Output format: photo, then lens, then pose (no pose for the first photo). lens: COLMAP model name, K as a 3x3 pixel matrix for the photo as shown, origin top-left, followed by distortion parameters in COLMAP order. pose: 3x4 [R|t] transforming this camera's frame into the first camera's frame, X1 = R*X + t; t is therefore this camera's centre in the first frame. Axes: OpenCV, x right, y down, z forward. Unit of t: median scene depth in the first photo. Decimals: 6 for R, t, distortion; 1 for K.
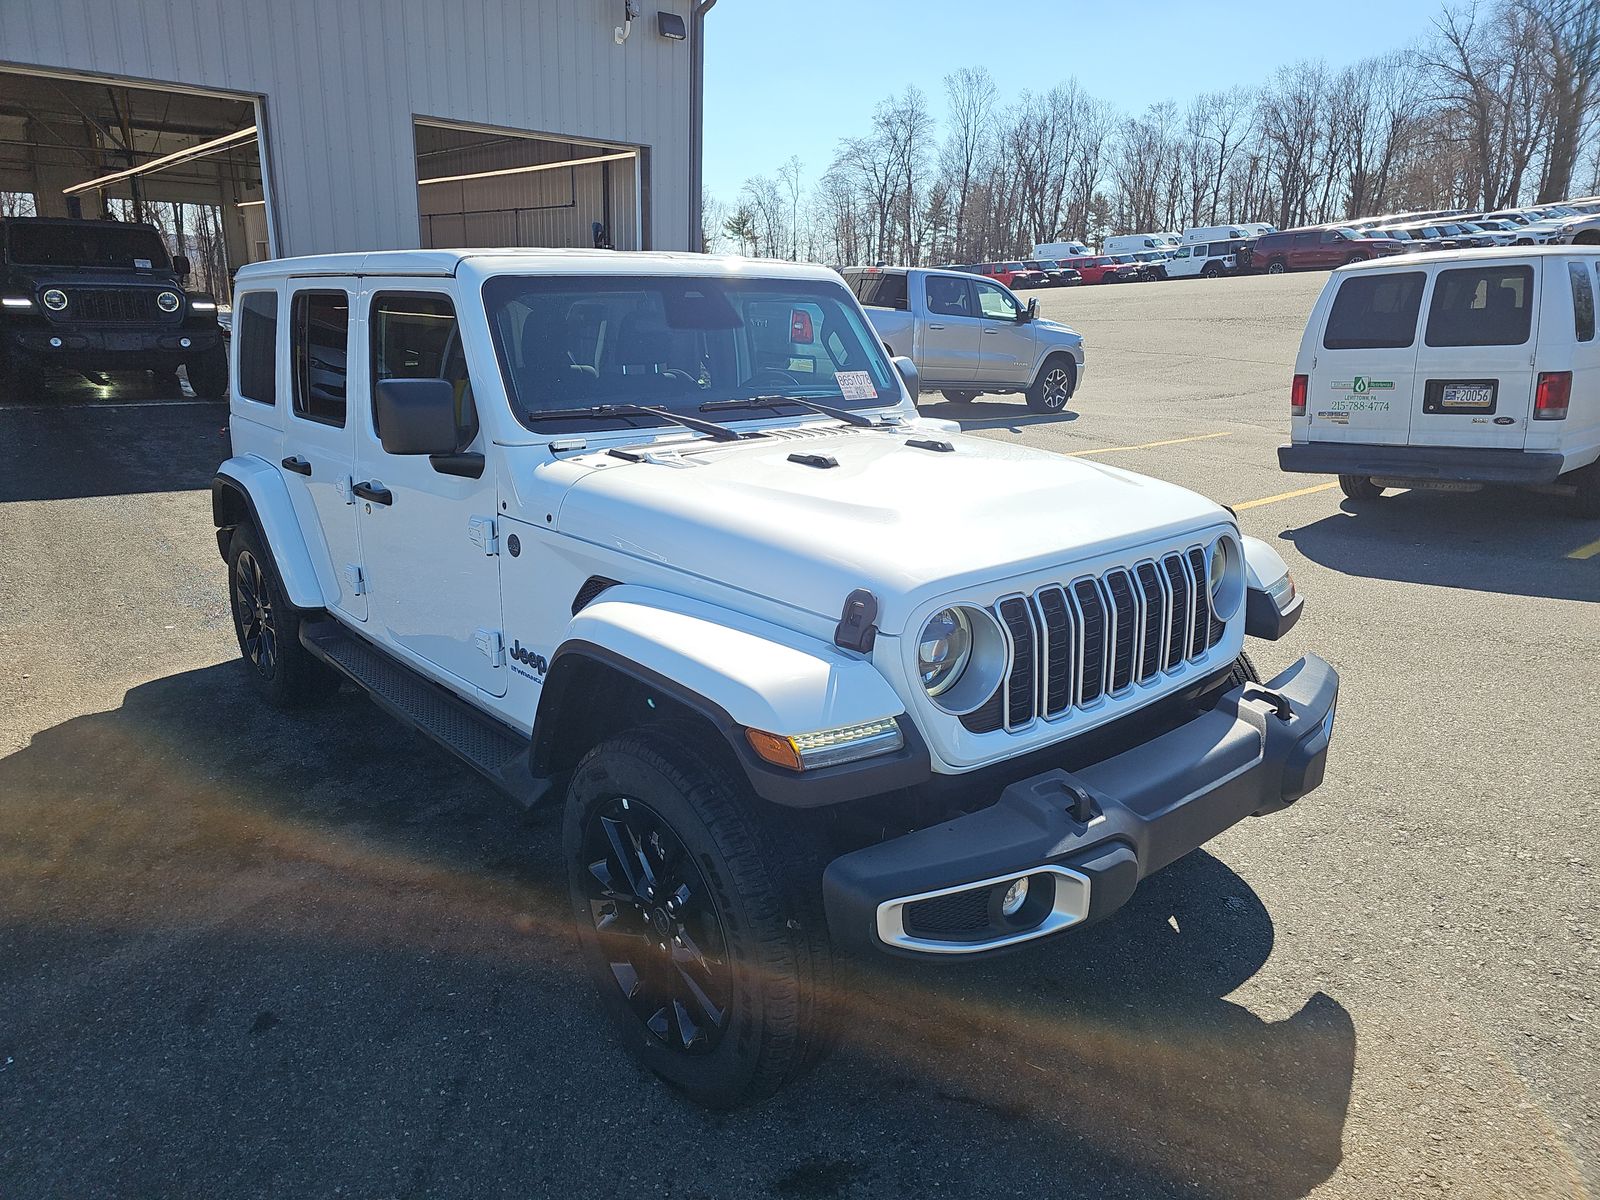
lens RADIAL K [[1044.0, 0, 794.7], [0, 1044.0, 634.8], [0, 0, 1]] dist [0.000239, 0.000005]
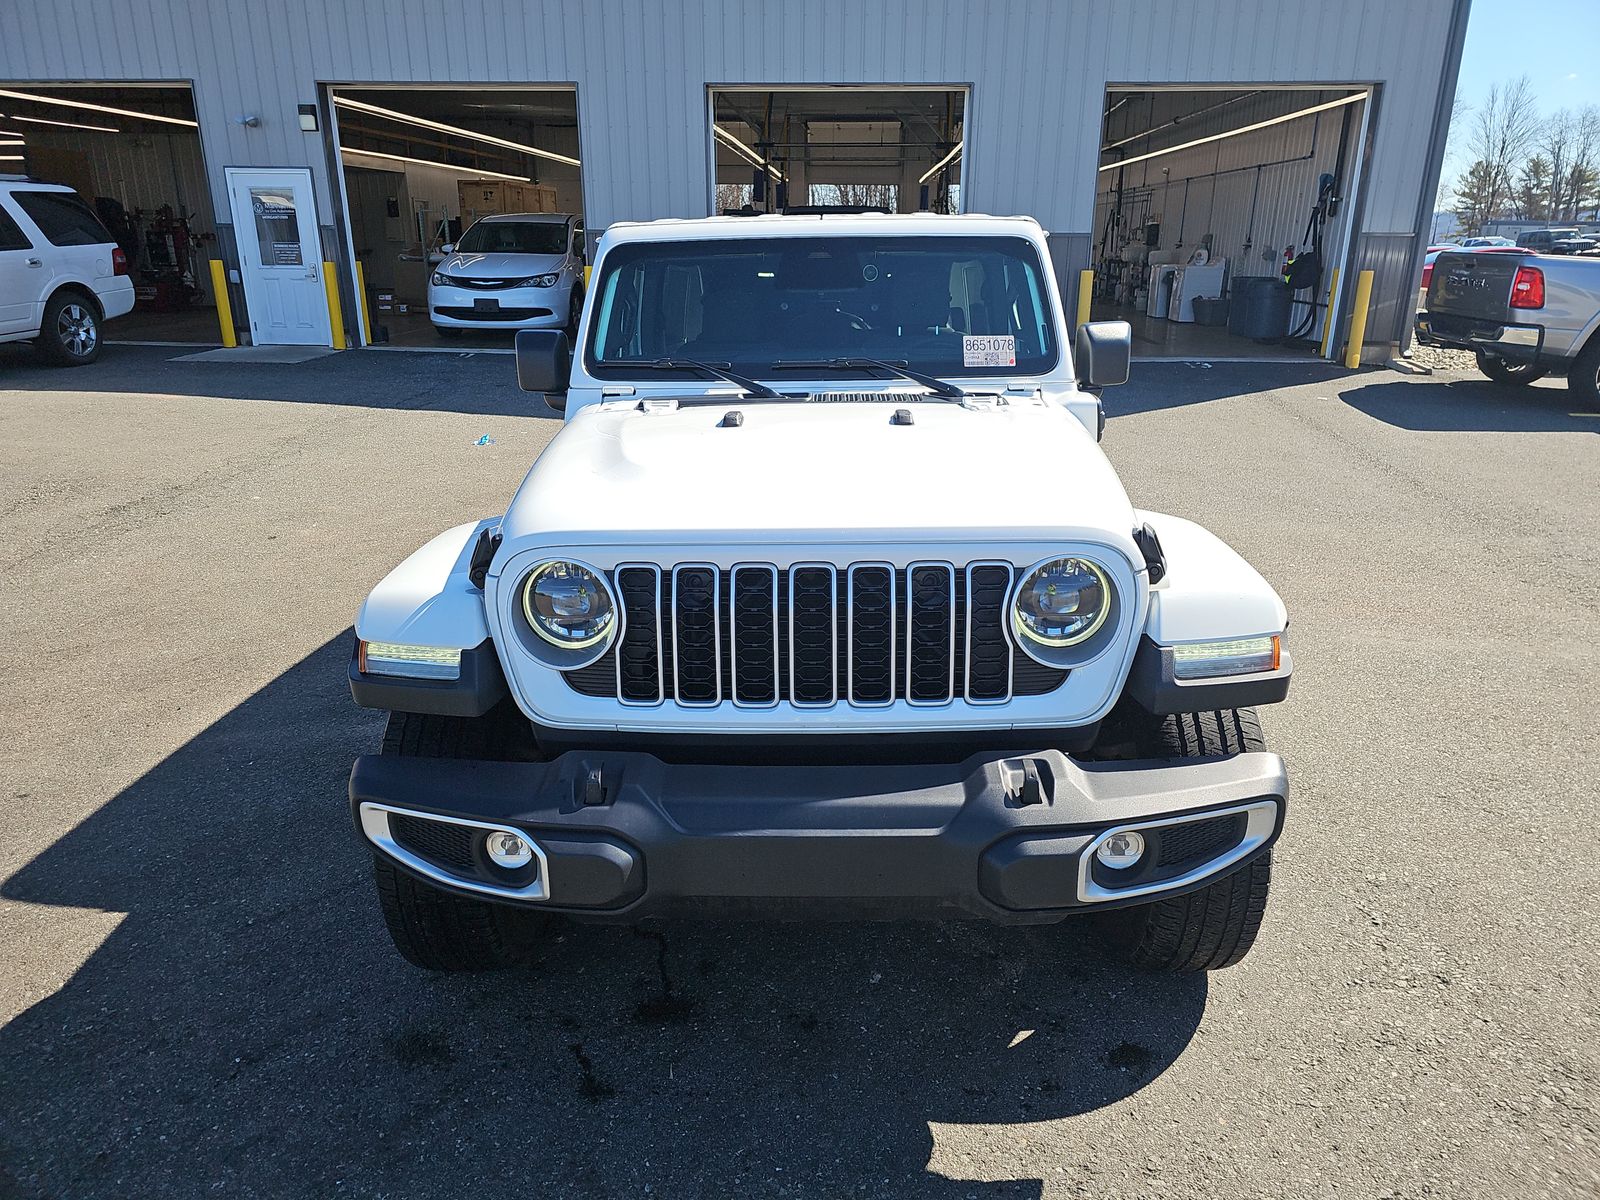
lens RADIAL K [[1034.2, 0, 796.1], [0, 1034.2, 601.7], [0, 0, 1]] dist [0.024237, -0.022339]
pose [[0.755972, 0.182777, -0.628568, 0.627711], [-0.180998, 0.981156, 0.067620, -0.063840], [0.629083, 0.062651, 0.774809, 0.241806]]
